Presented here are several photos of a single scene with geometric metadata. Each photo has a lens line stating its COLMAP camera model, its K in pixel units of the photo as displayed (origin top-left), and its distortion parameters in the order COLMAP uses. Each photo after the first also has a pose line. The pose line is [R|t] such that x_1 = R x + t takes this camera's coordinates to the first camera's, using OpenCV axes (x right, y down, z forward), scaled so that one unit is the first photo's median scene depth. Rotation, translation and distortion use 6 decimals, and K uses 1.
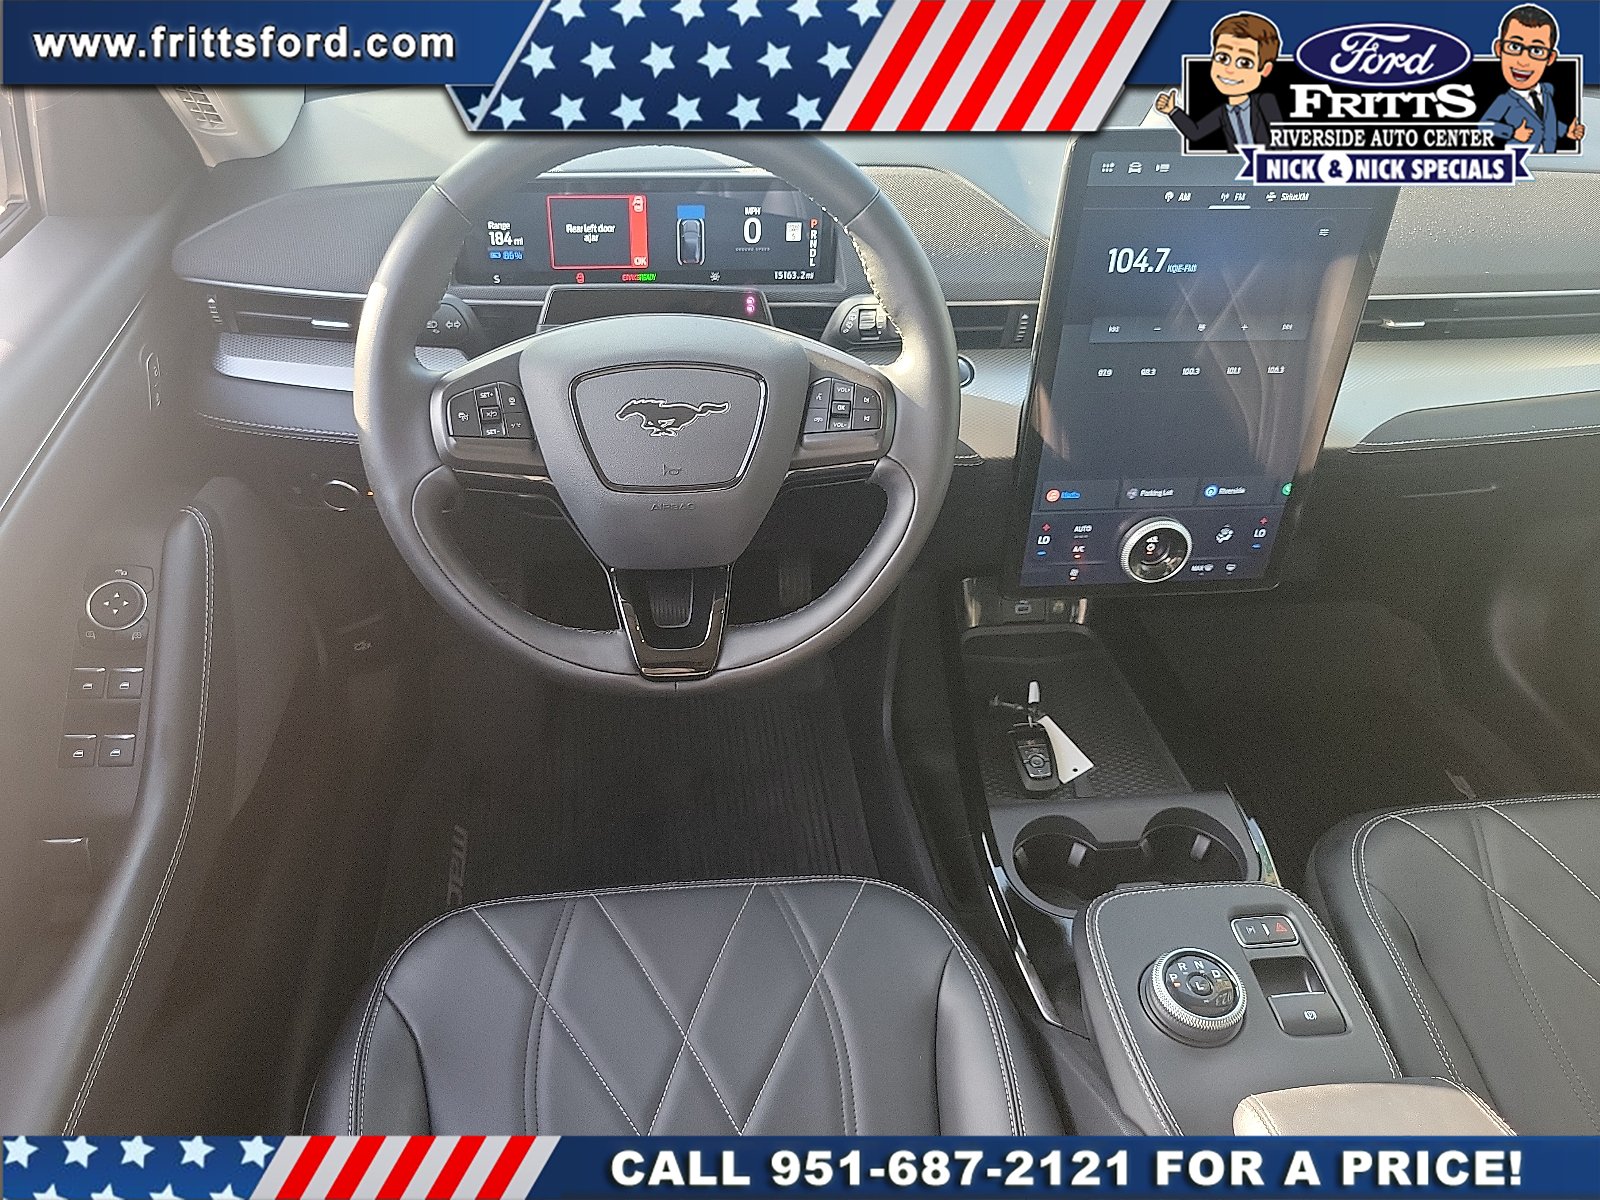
lens RADIAL K [[1193.3, 0, 800.0], [0, 1193.3, 600.0], [0, 0, 1]] dist [-0.002765, -0.004652]
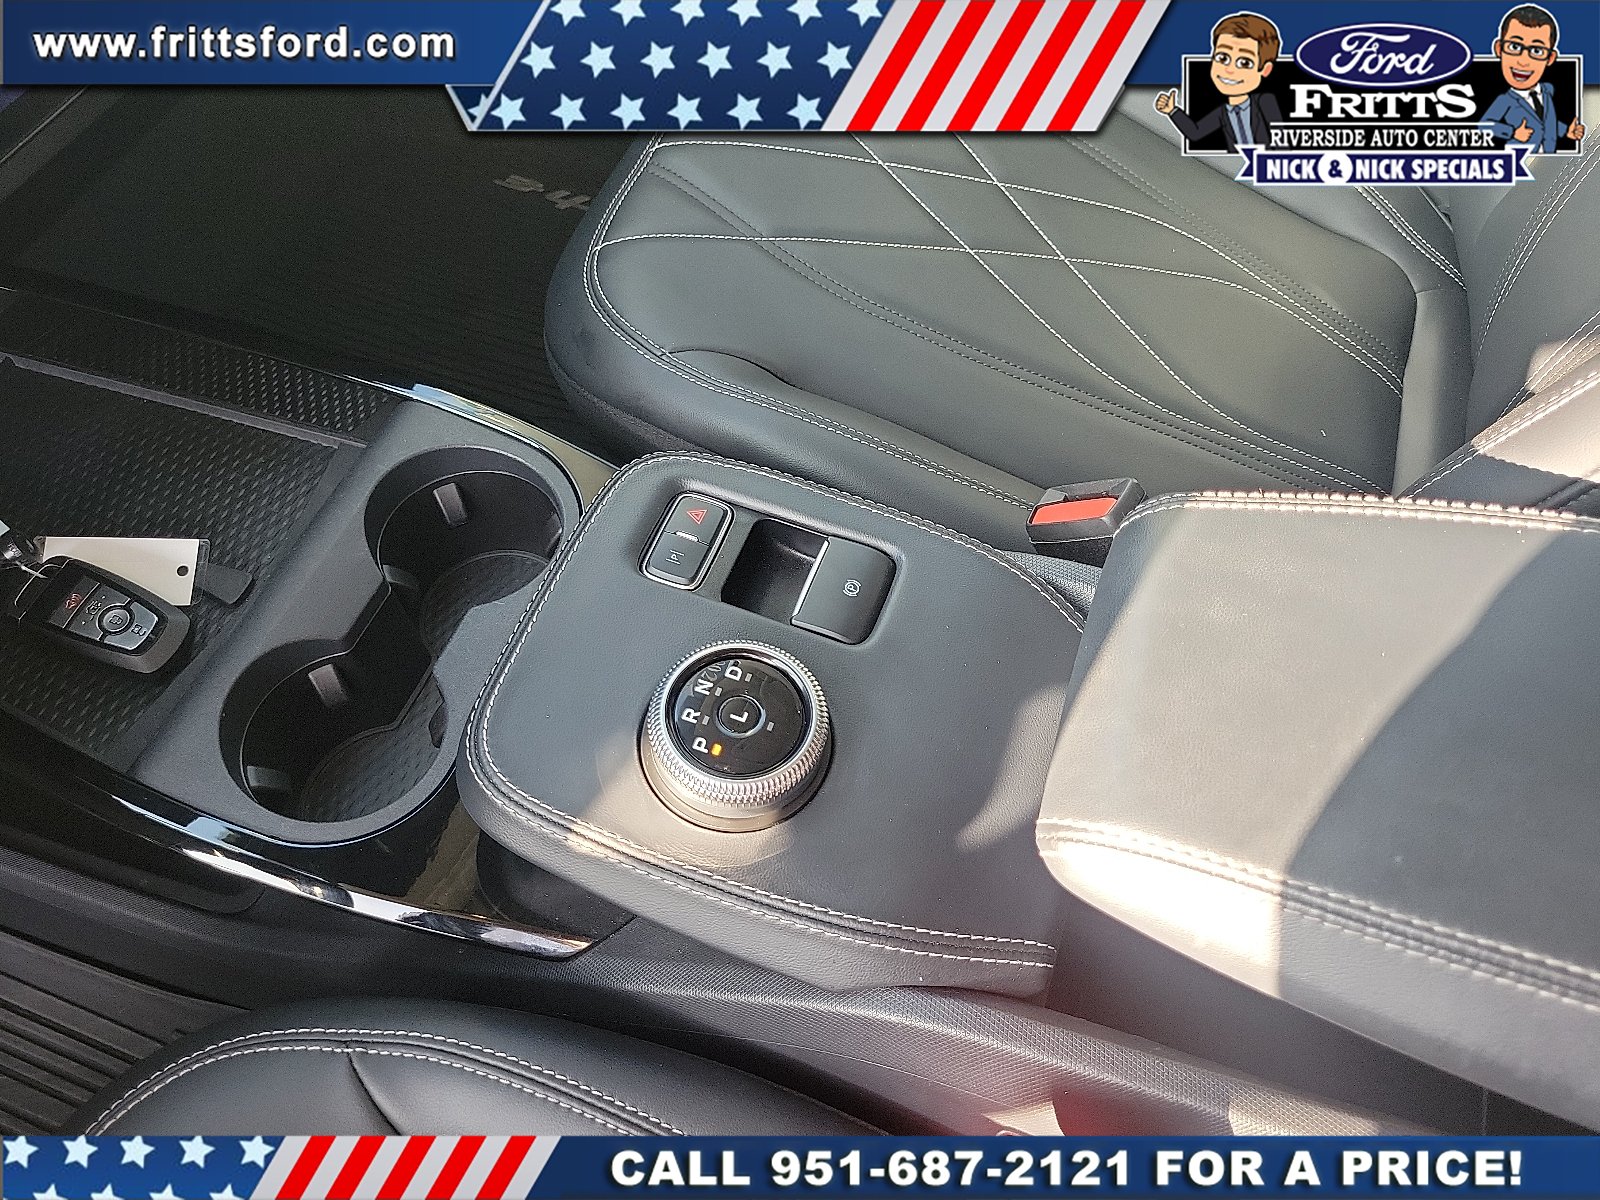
lens RADIAL K [[1193.3, 0, 800.0], [0, 1193.3, 600.0], [0, 0, 1]] dist [-0.002765, -0.004652]
pose [[0.467869, -0.765948, 0.440934, 0.127654], [0.557981, 0.642902, 0.524722, 0.032055], [-0.685387, 0.000532, 0.728178, 0.474850]]
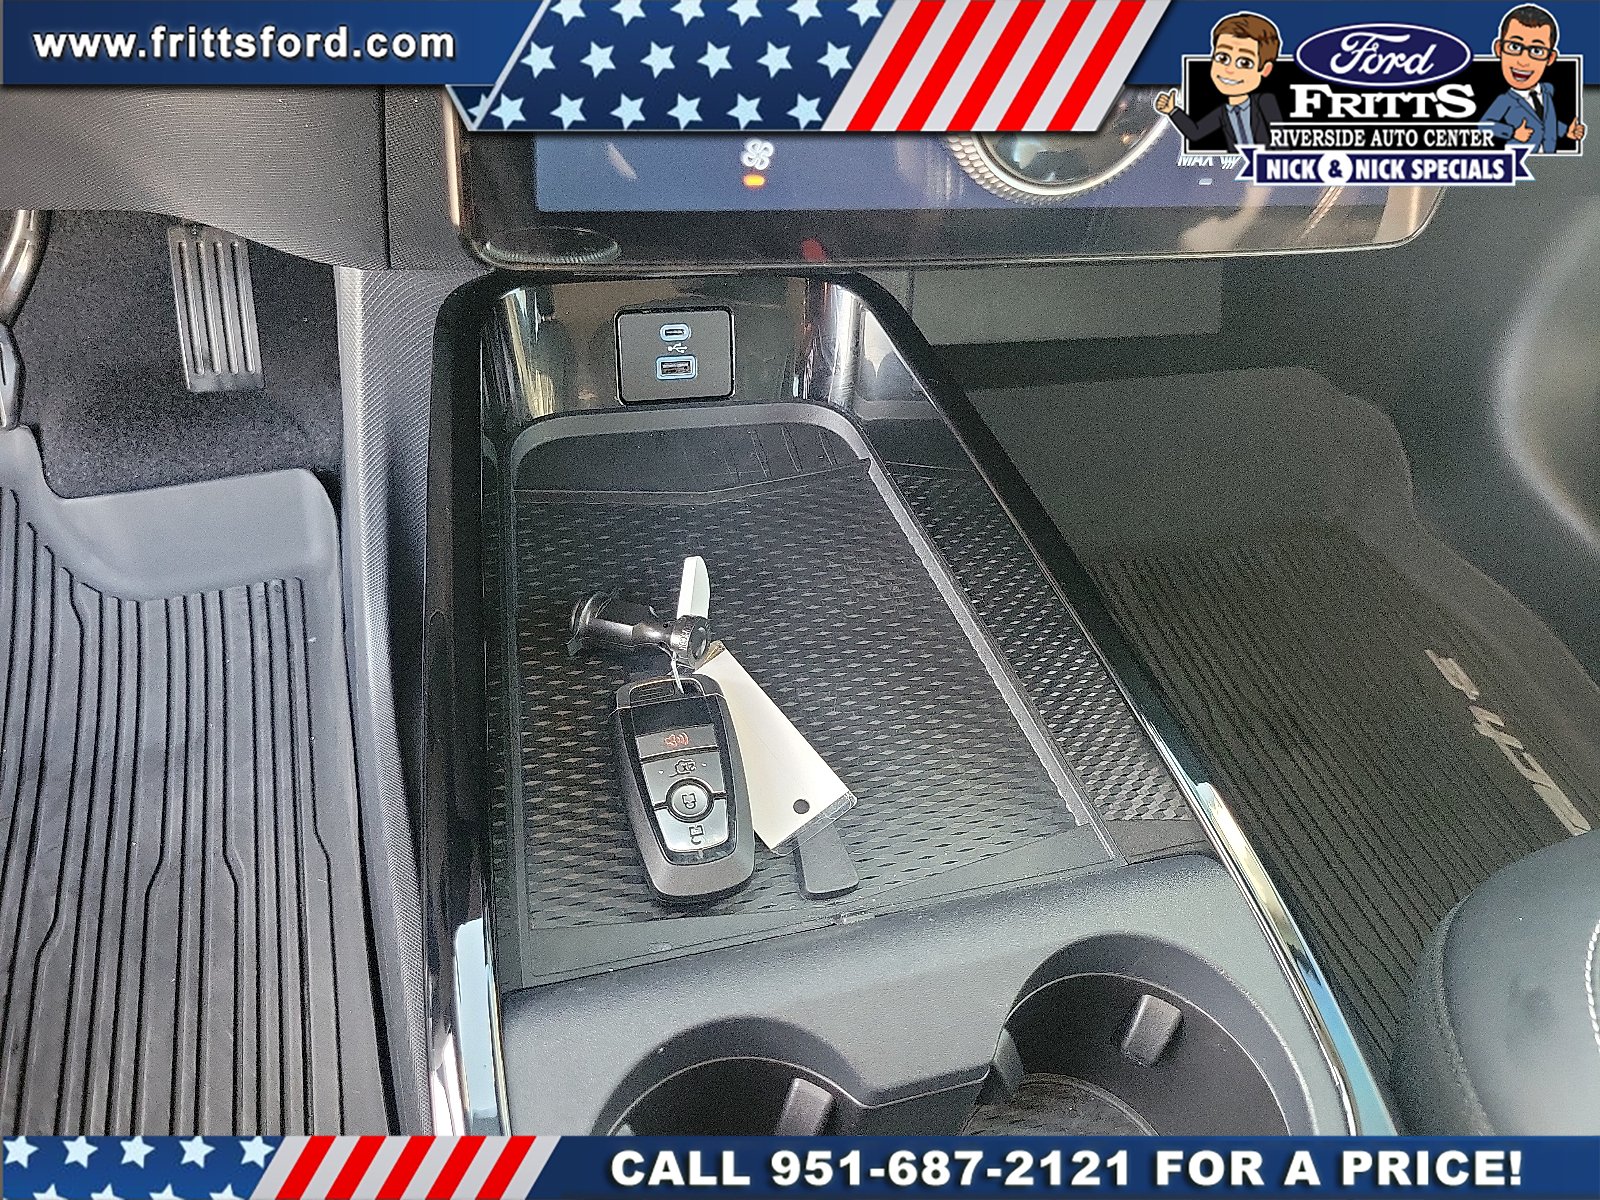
lens RADIAL K [[1193.3, 0, 800.0], [0, 1193.3, 600.0], [0, 0, 1]] dist [-0.002765, -0.004652]
pose [[0.984646, -0.053243, 0.166246, 0.186286], [0.030228, 0.989969, 0.138016, 0.034432], [-0.171926, -0.130872, 0.976378, 0.704618]]
